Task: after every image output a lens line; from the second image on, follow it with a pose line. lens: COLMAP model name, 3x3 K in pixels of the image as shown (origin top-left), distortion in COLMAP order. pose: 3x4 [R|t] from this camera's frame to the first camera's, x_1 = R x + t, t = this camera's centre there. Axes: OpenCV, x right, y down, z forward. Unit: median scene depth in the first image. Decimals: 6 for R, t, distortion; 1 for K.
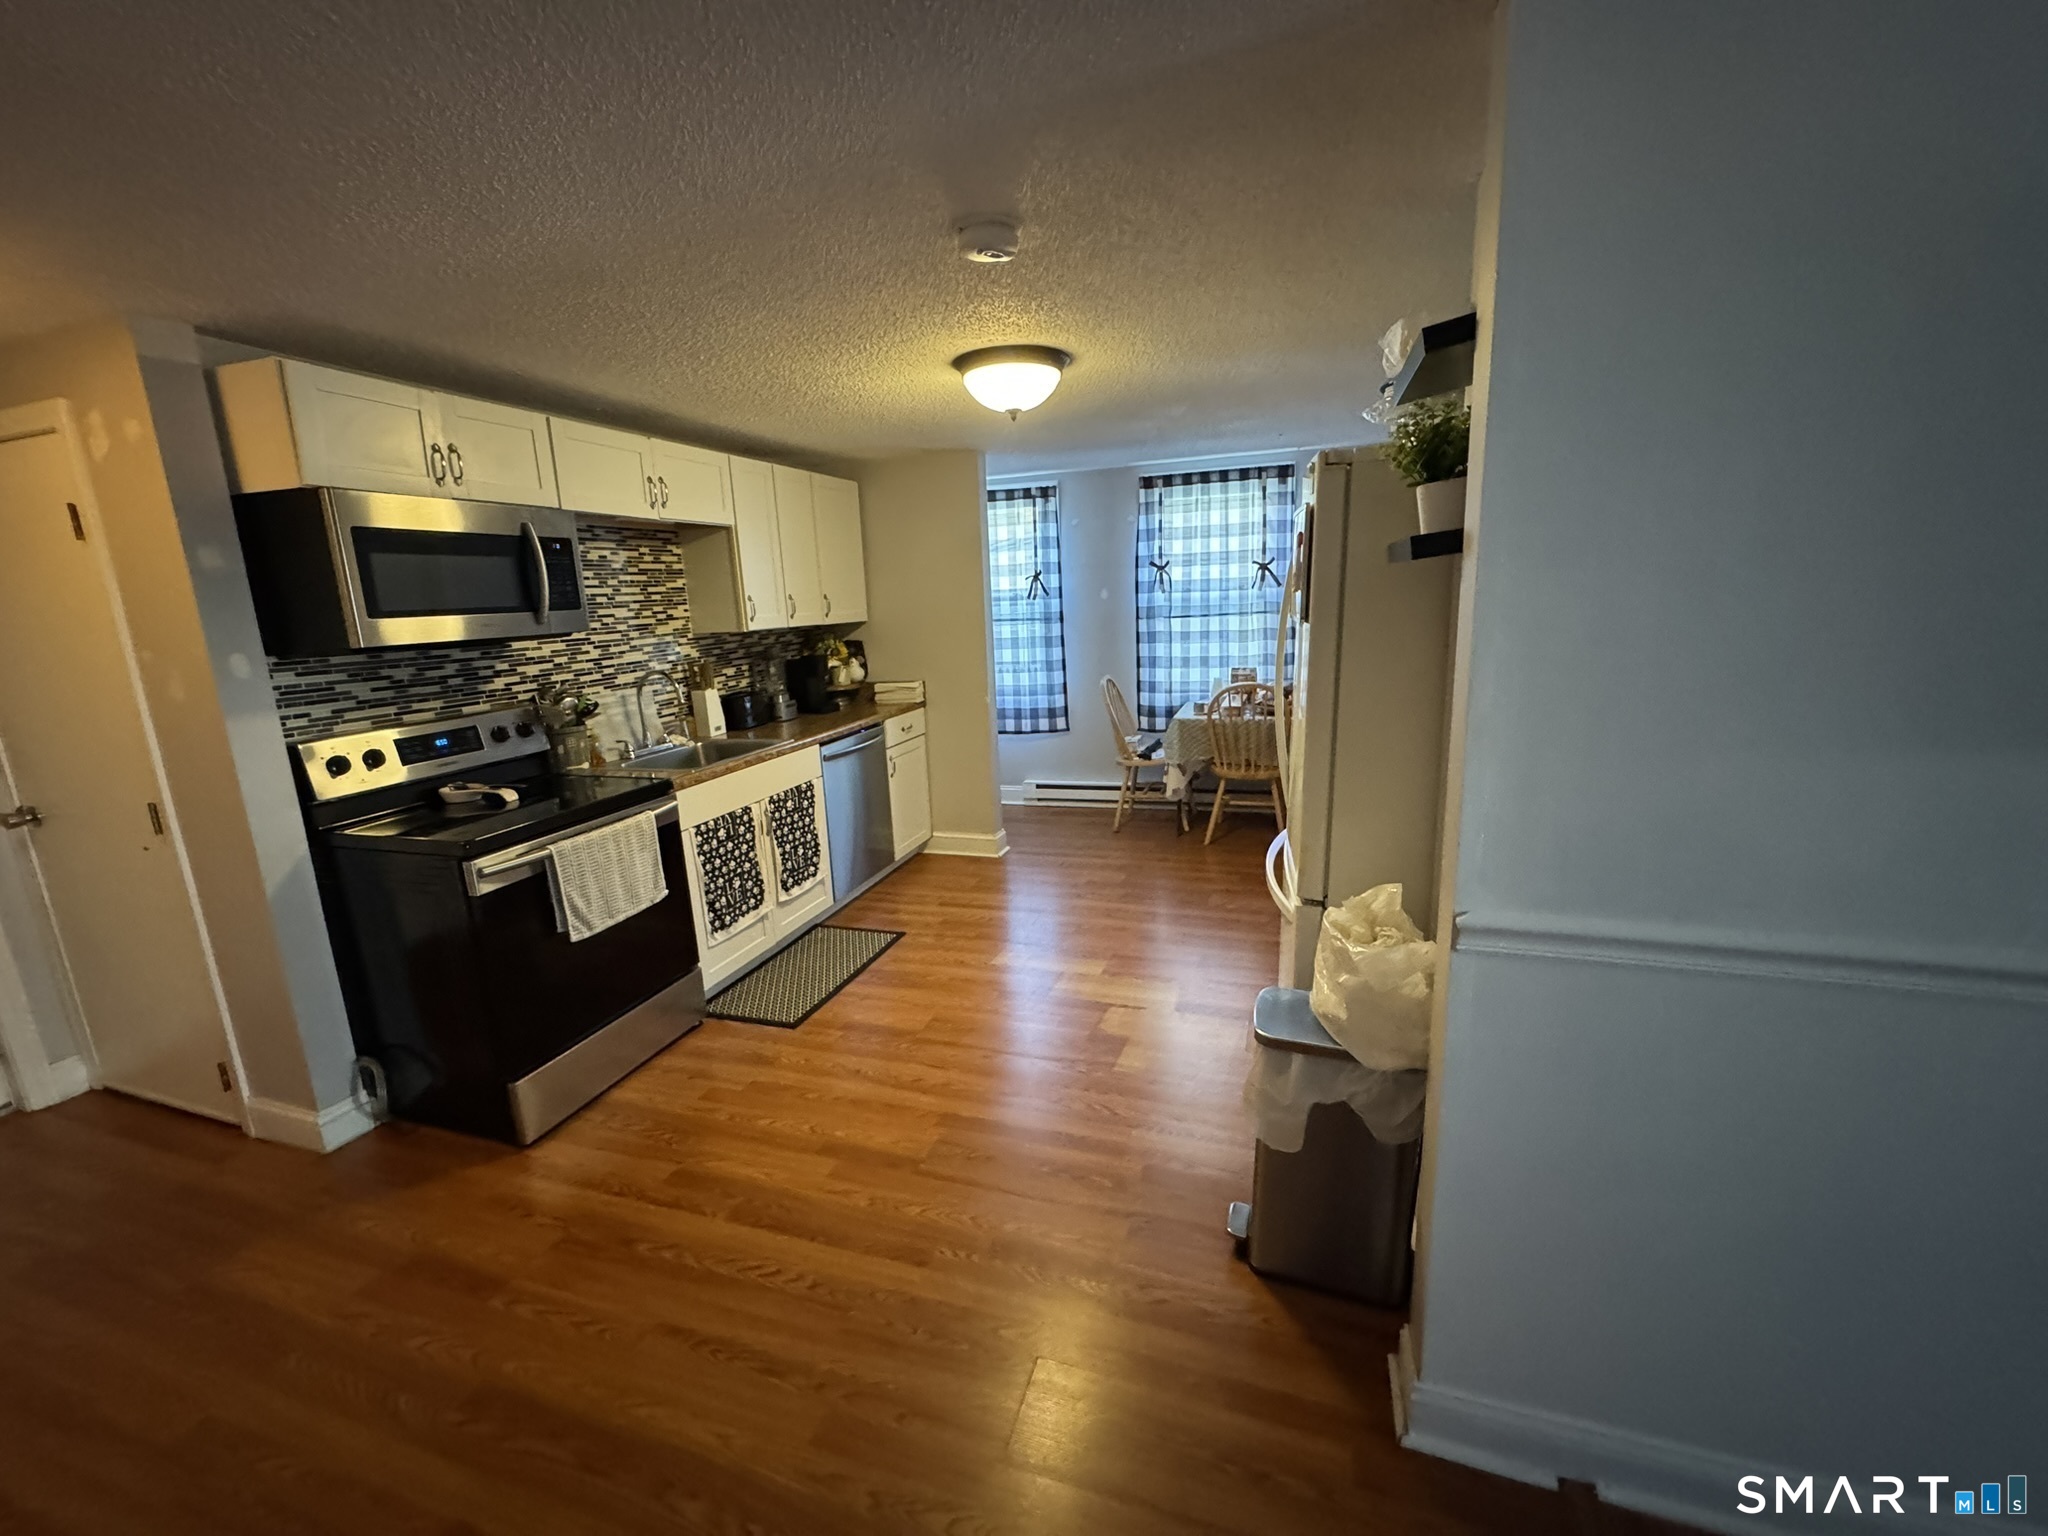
lens RADIAL K [[817.9, 0, 1022.5], [0, 817.9, 770.4], [0, 0, 1]] dist [-0.000696, -0.000241]
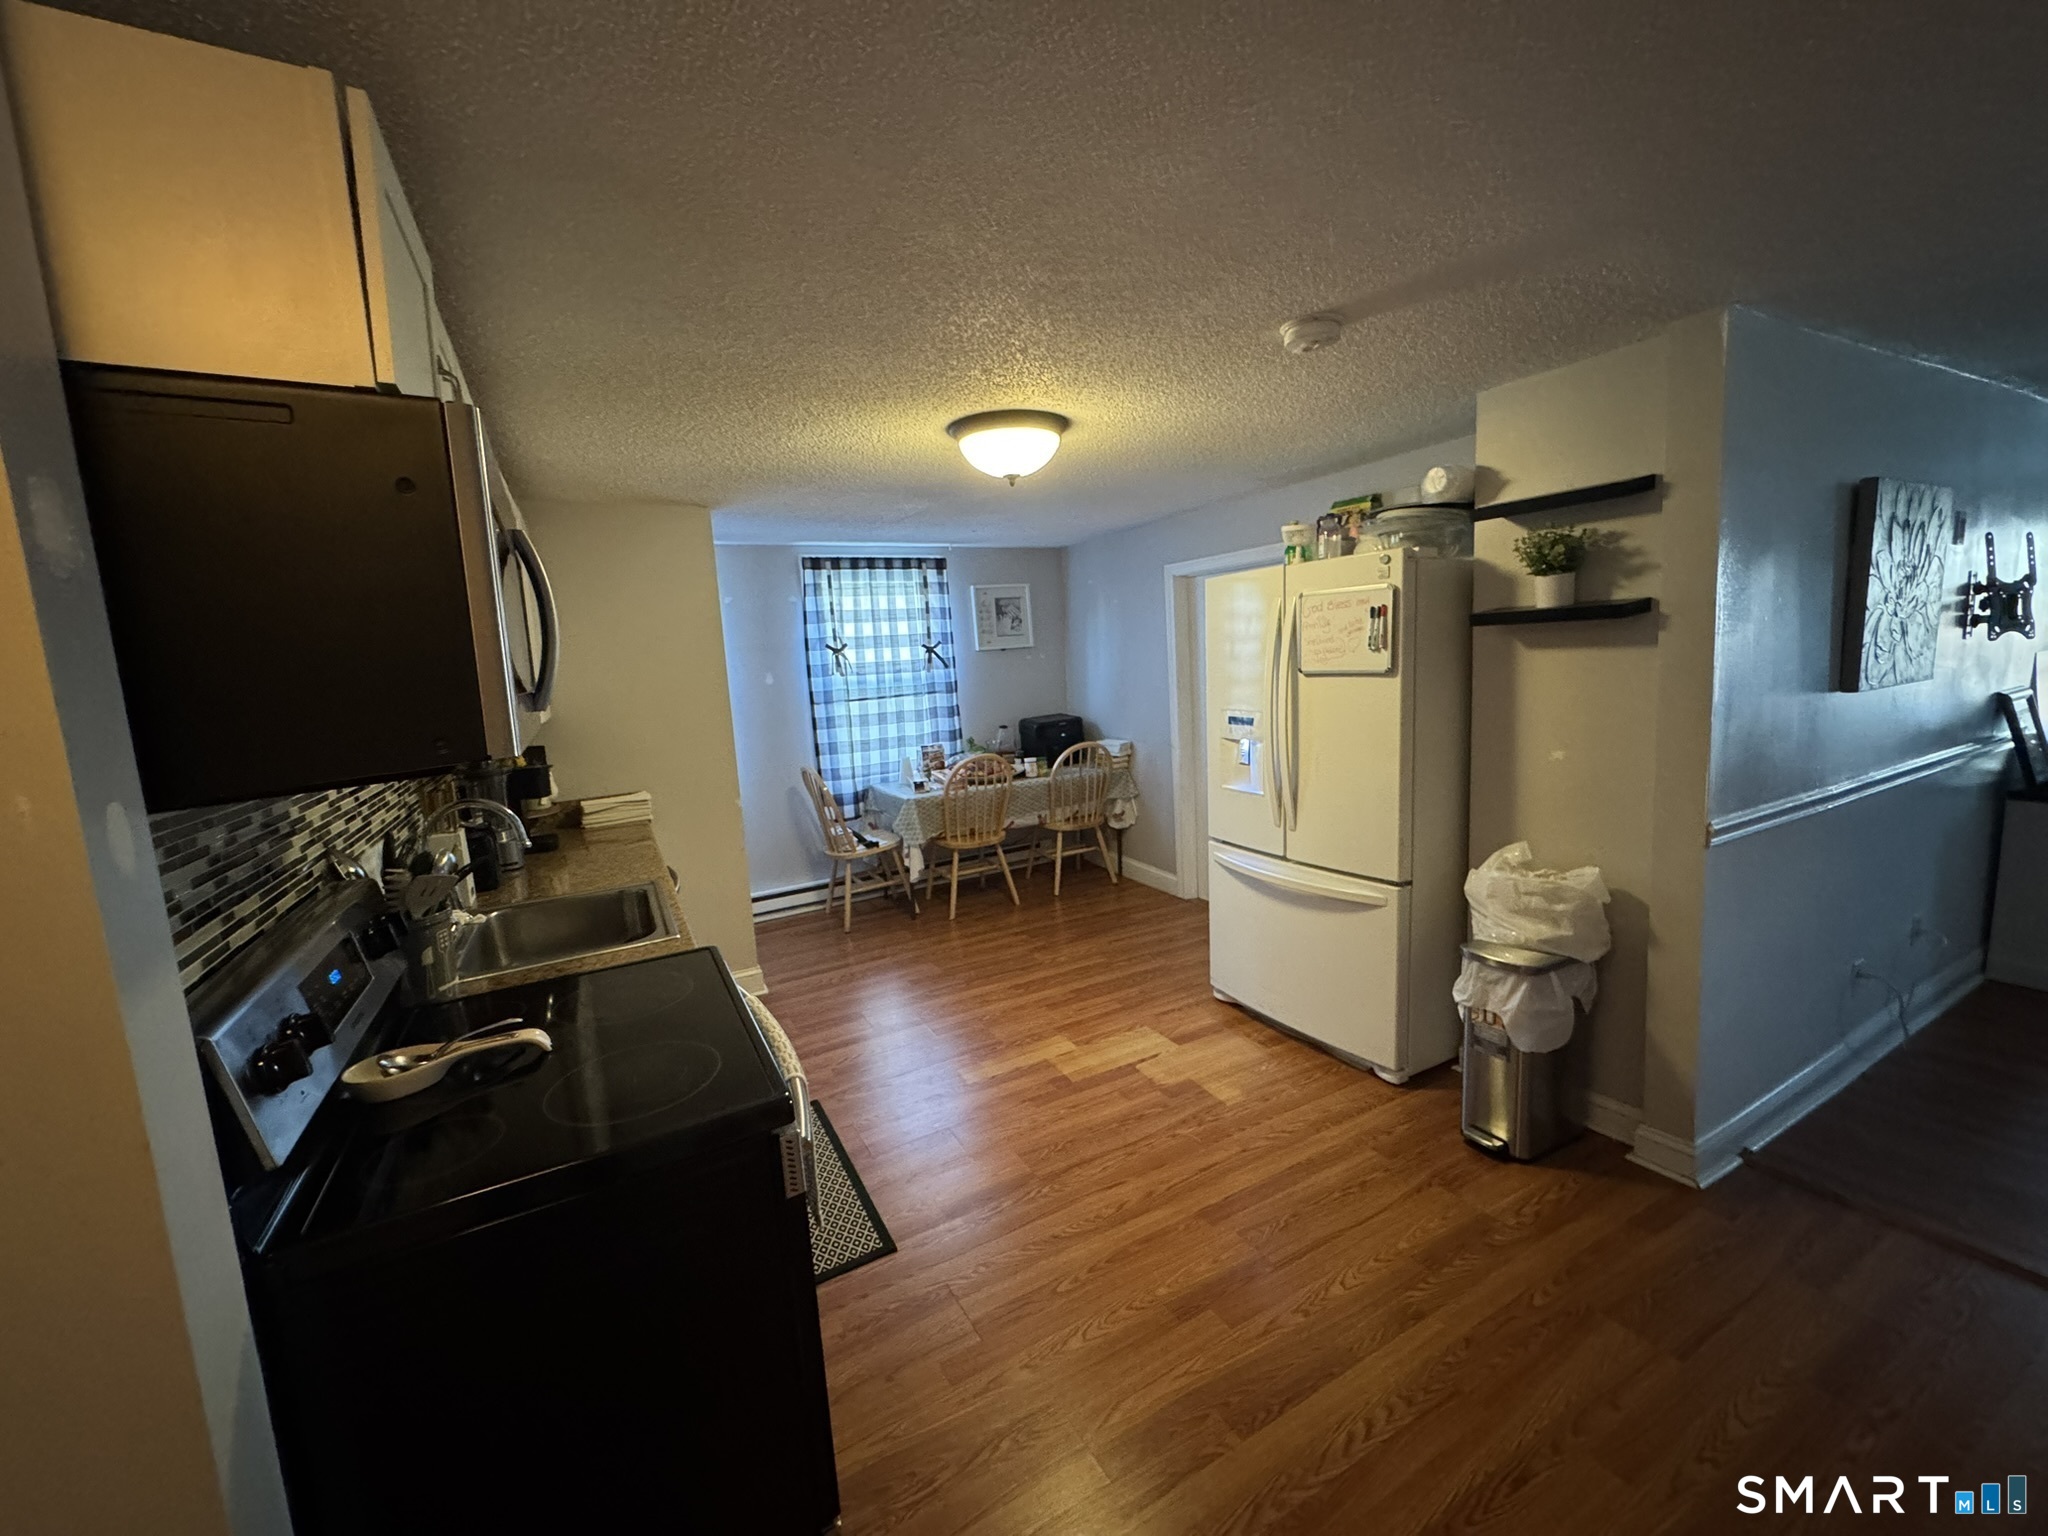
lens RADIAL K [[817.9, 0, 1022.5], [0, 817.9, 770.4], [0, 0, 1]] dist [-0.000696, -0.000241]
pose [[0.684008, -0.097358, 0.722948, -0.400805], [0.182280, 0.982426, -0.040160, -0.030570], [-0.706333, 0.159249, 0.689734, 0.206015]]
